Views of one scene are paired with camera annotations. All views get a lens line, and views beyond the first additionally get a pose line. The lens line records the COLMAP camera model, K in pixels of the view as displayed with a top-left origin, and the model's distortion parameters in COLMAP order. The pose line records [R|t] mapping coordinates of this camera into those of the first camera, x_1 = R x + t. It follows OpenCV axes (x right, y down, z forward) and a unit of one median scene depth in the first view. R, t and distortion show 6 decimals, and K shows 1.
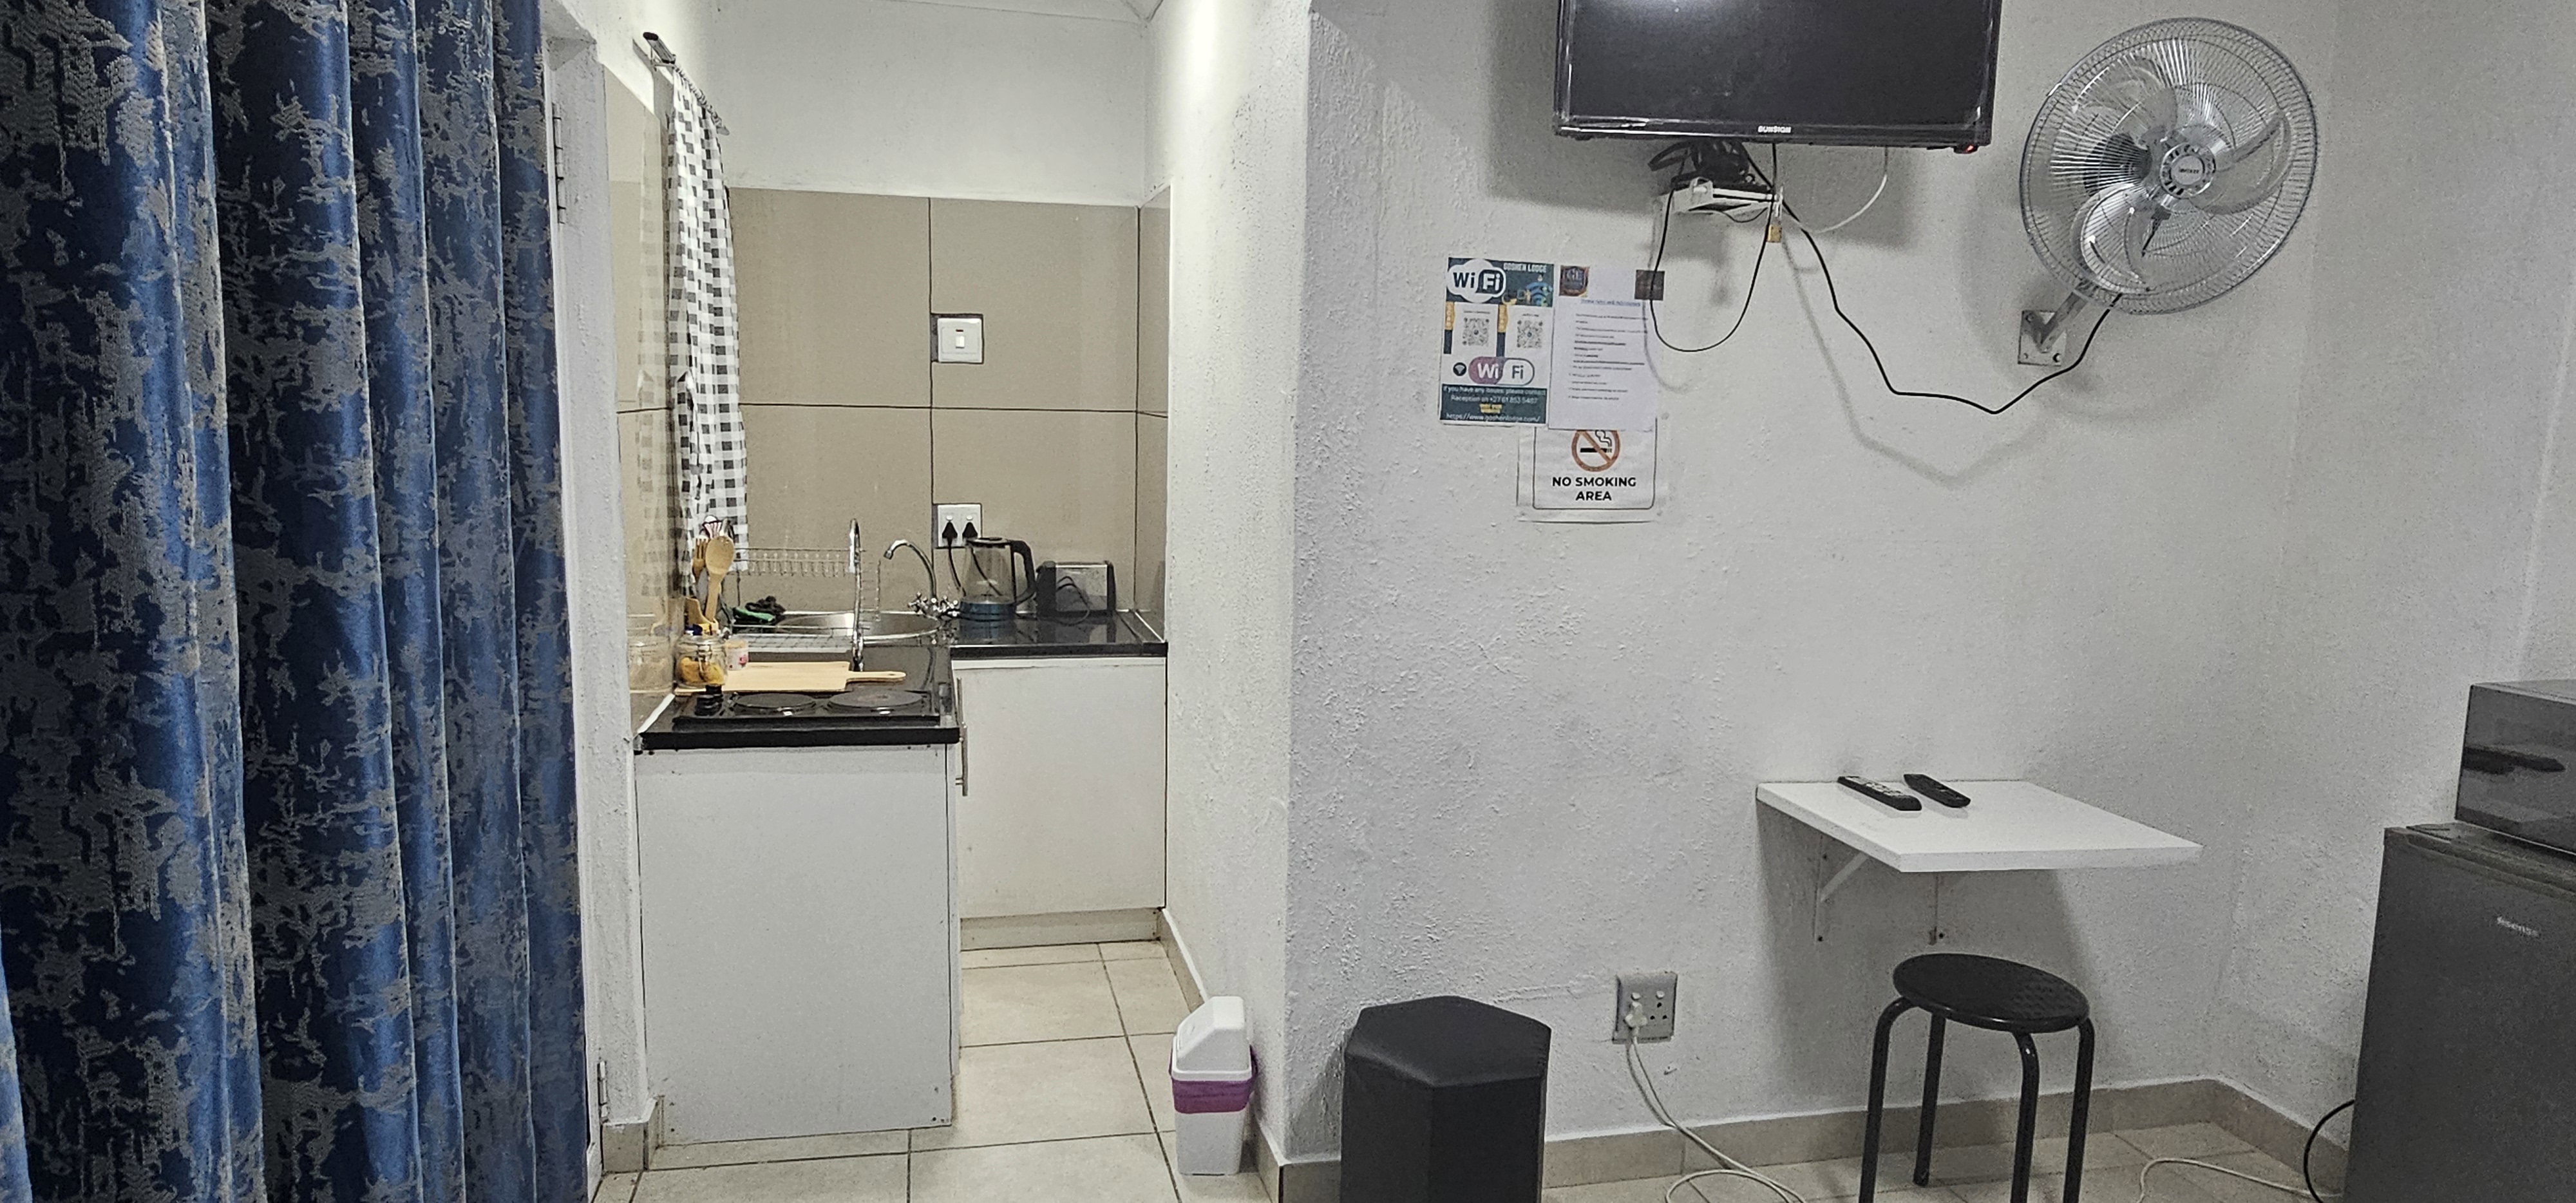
lens RADIAL K [[1547.9, 0, 1286.9], [0, 1547.9, 609.6], [0, 0, 1]] dist [0.005348, -0.008172]
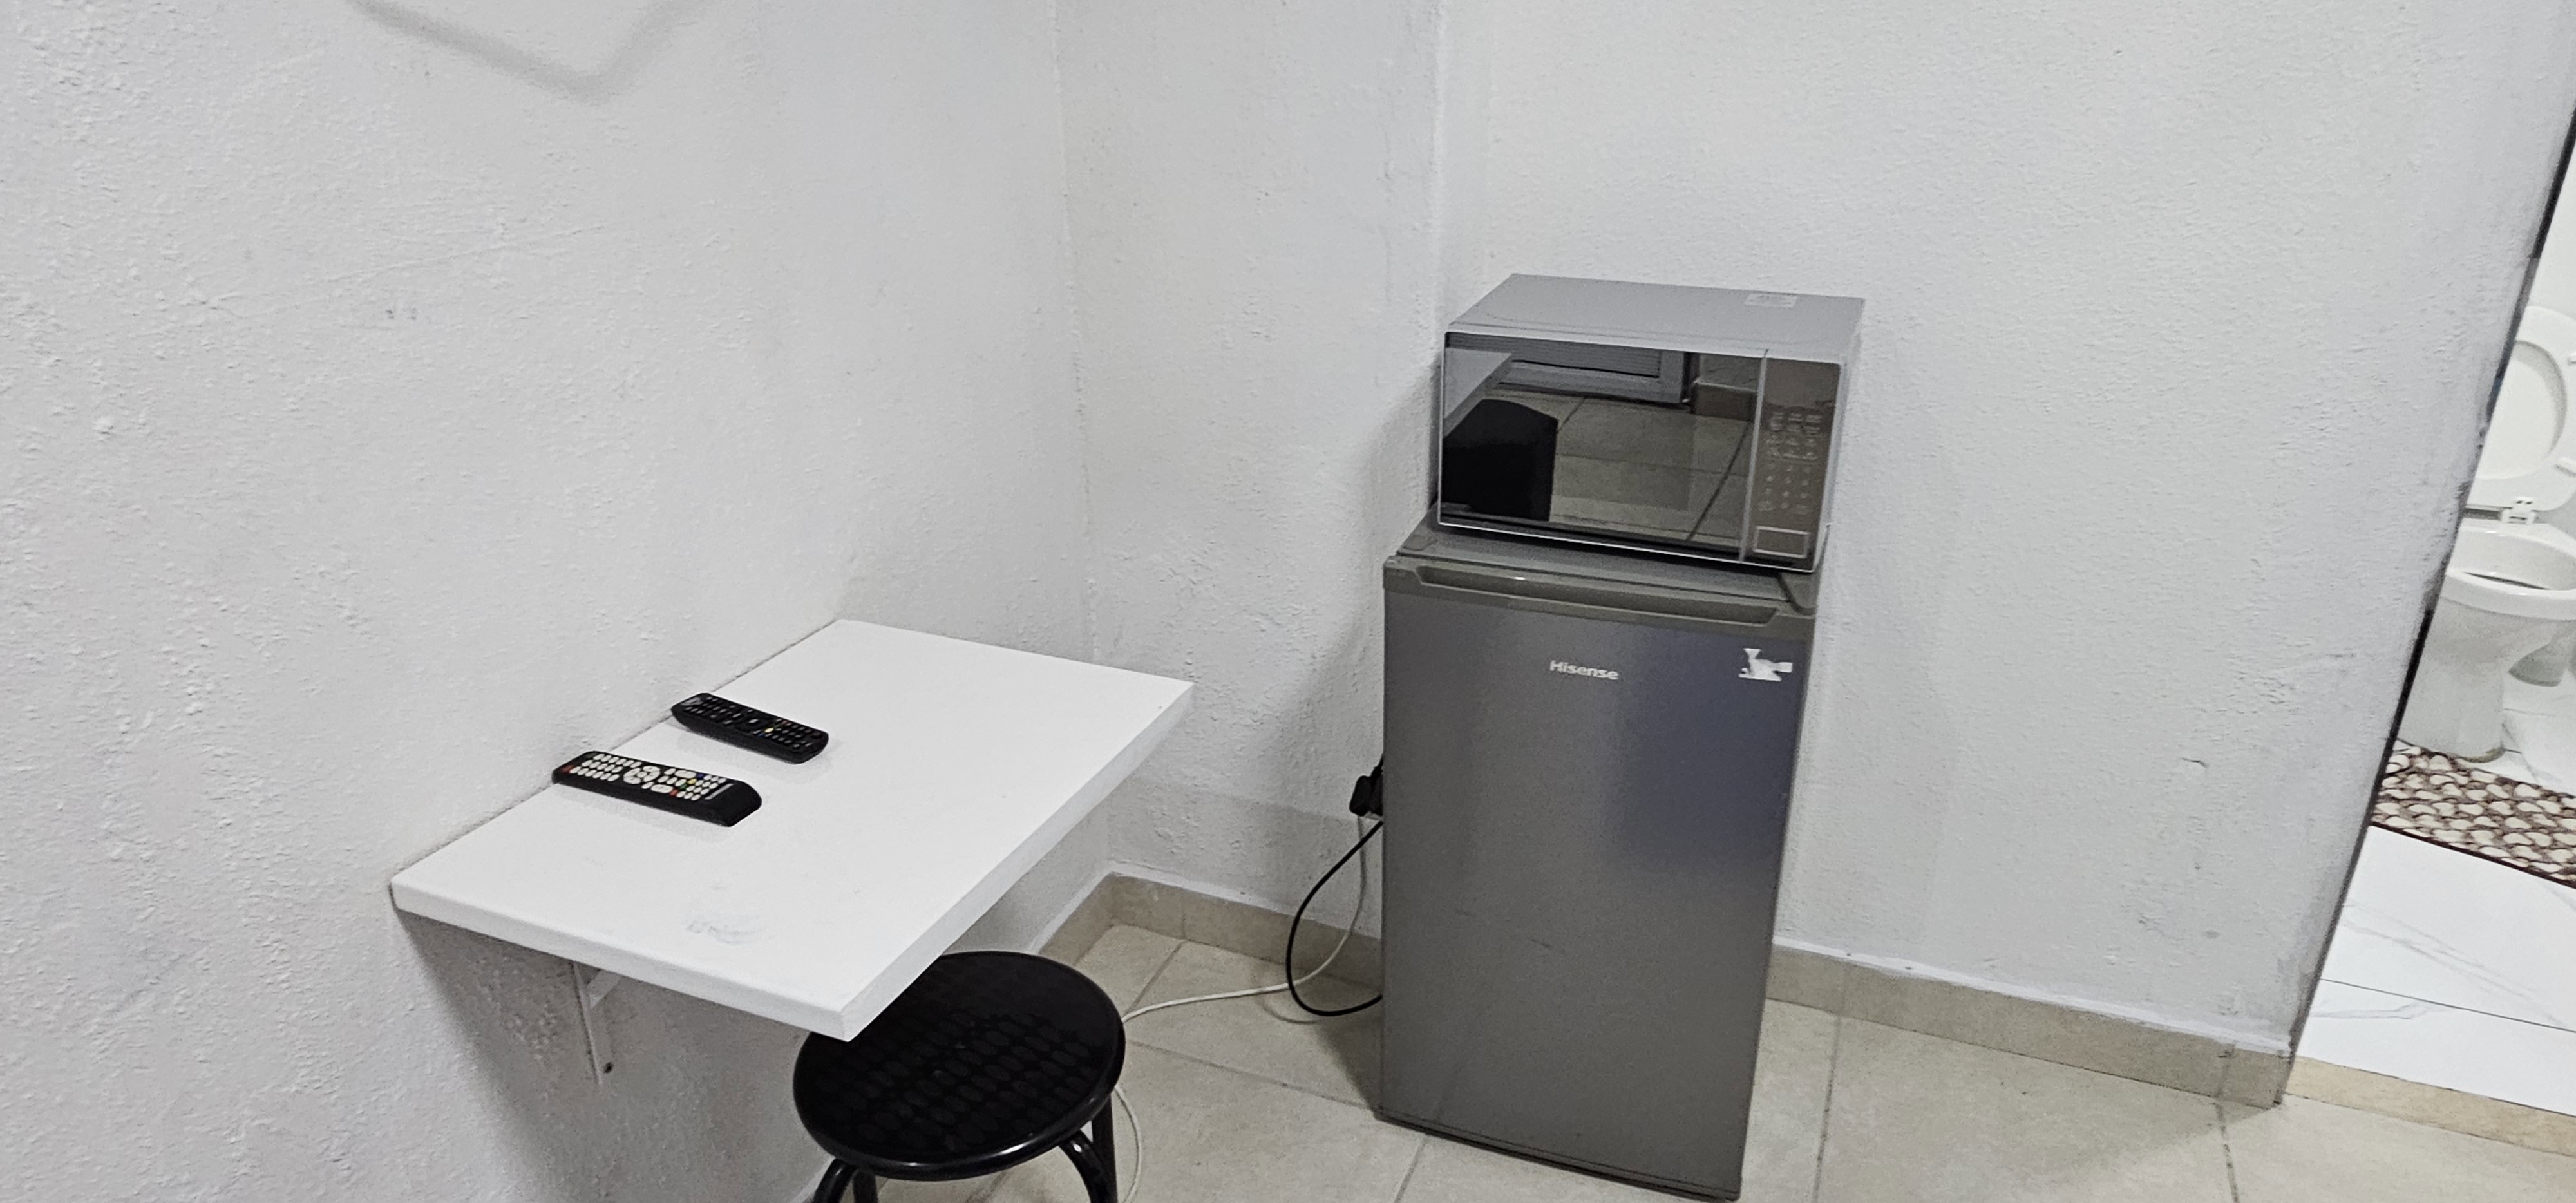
lens RADIAL K [[1547.9, 0, 1286.9], [0, 1547.9, 609.6], [0, 0, 1]] dist [0.005348, -0.008172]
pose [[0.585390, -0.355442, 0.728683, 0.160178], [0.138577, 0.929415, 0.342030, -0.066740], [-0.798821, -0.099242, 0.593326, 0.542530]]
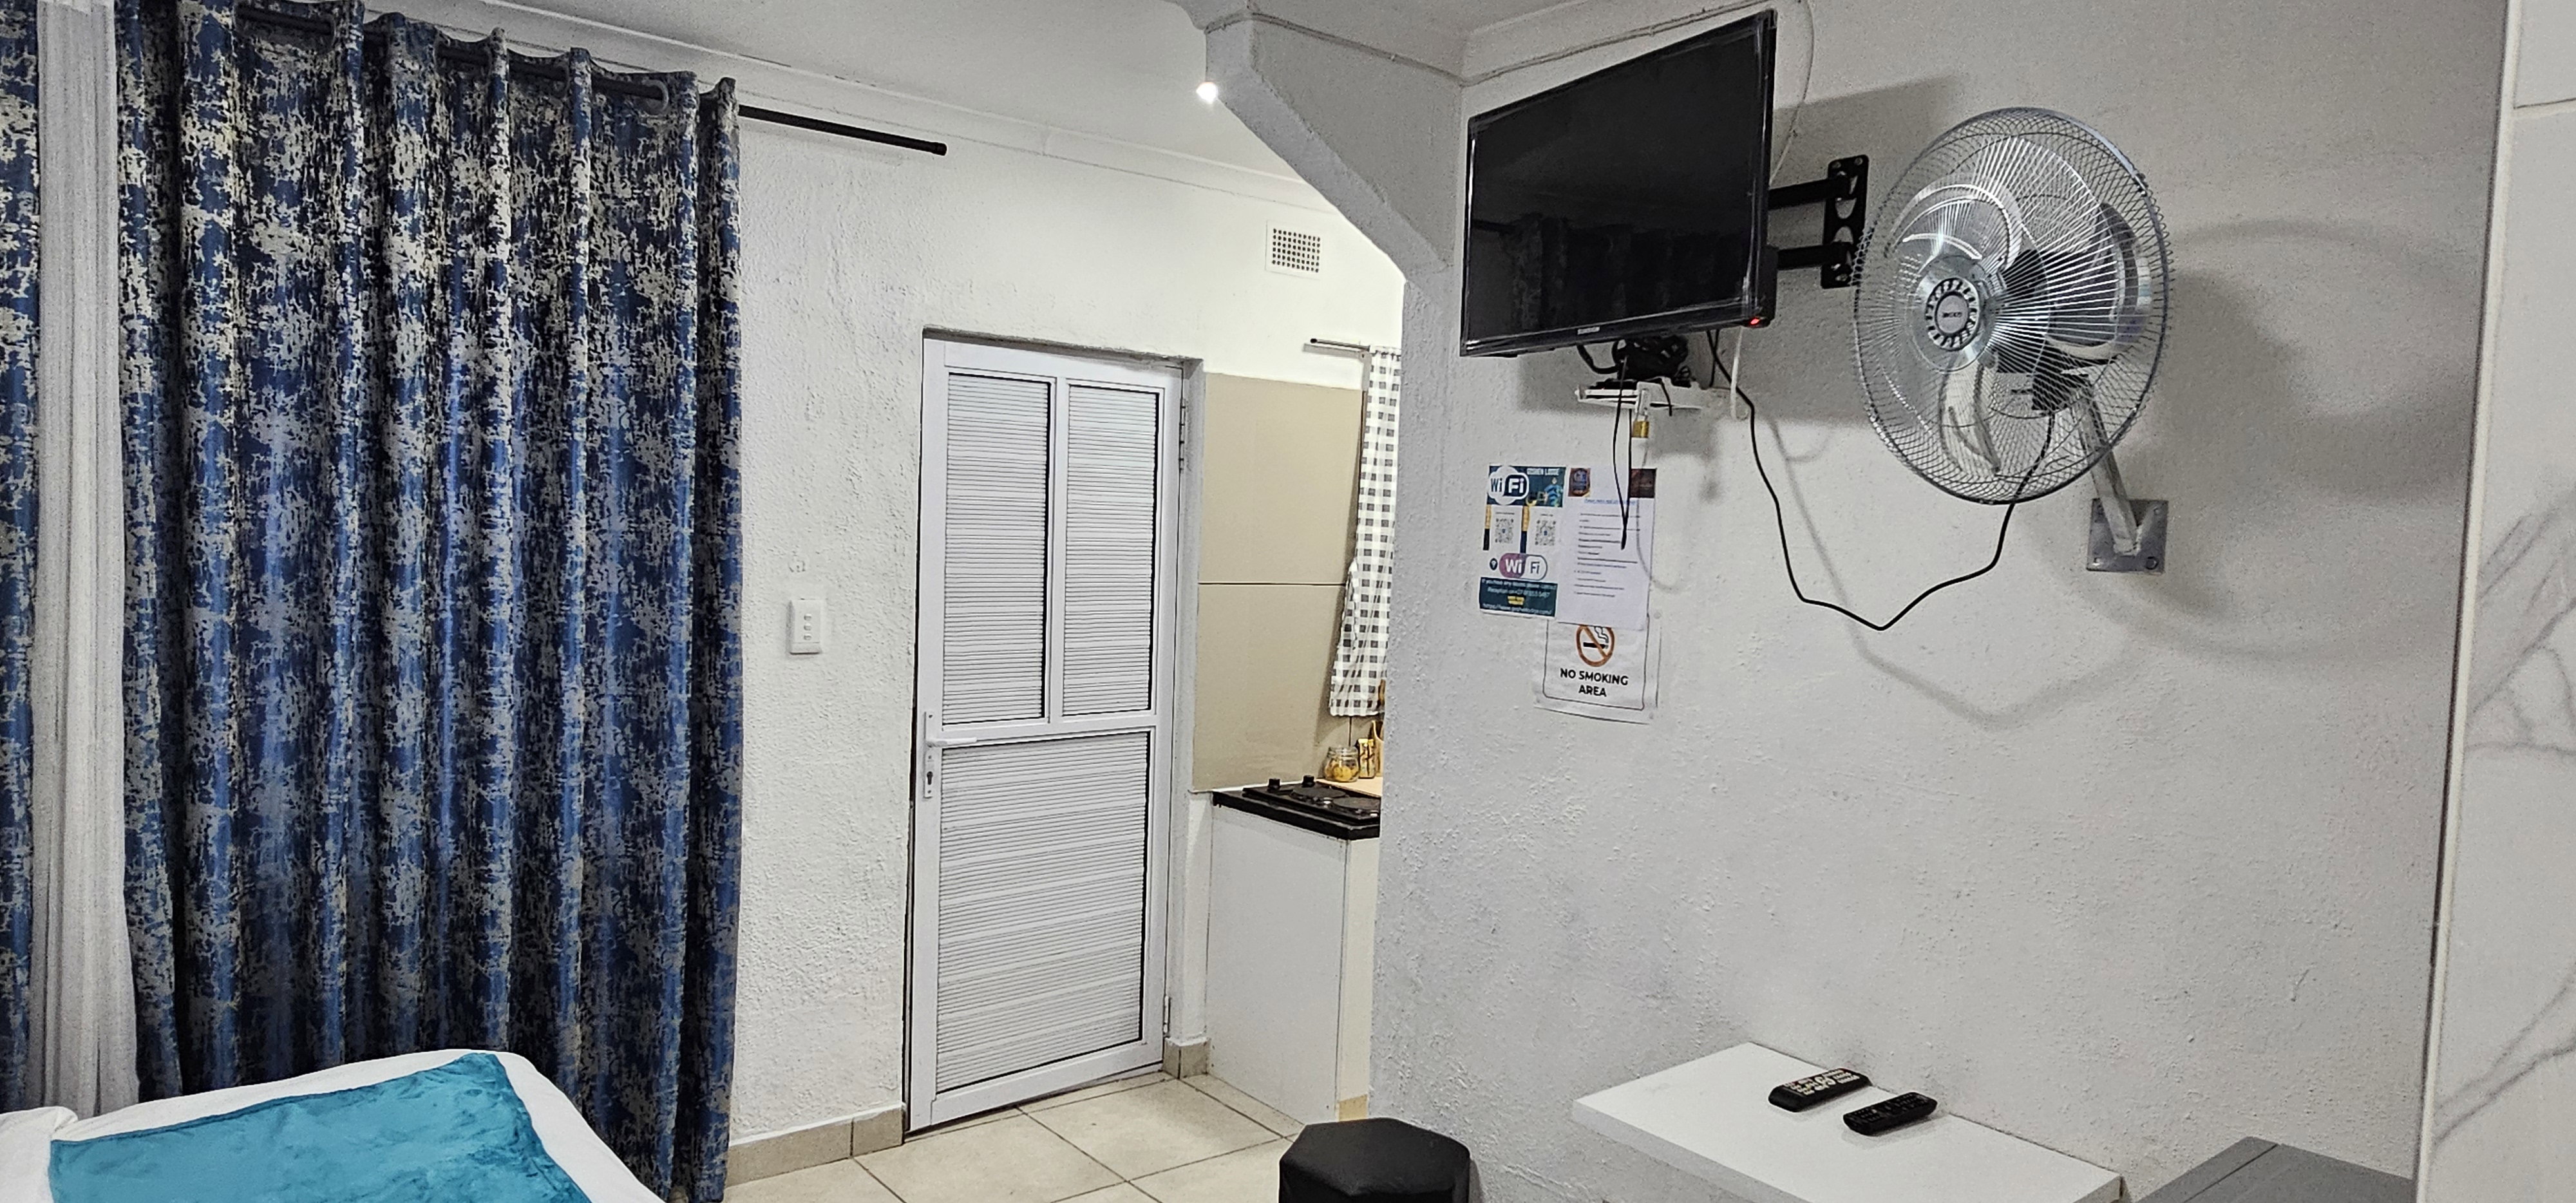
lens RADIAL K [[1547.9, 0, 1286.9], [0, 1547.9, 609.6], [0, 0, 1]] dist [0.005348, -0.008172]
pose [[0.445794, 0.041778, -0.894160, 0.935994], [-0.149044, 0.988431, -0.028125, -0.062820], [0.882640, 0.145807, 0.446863, 0.340560]]
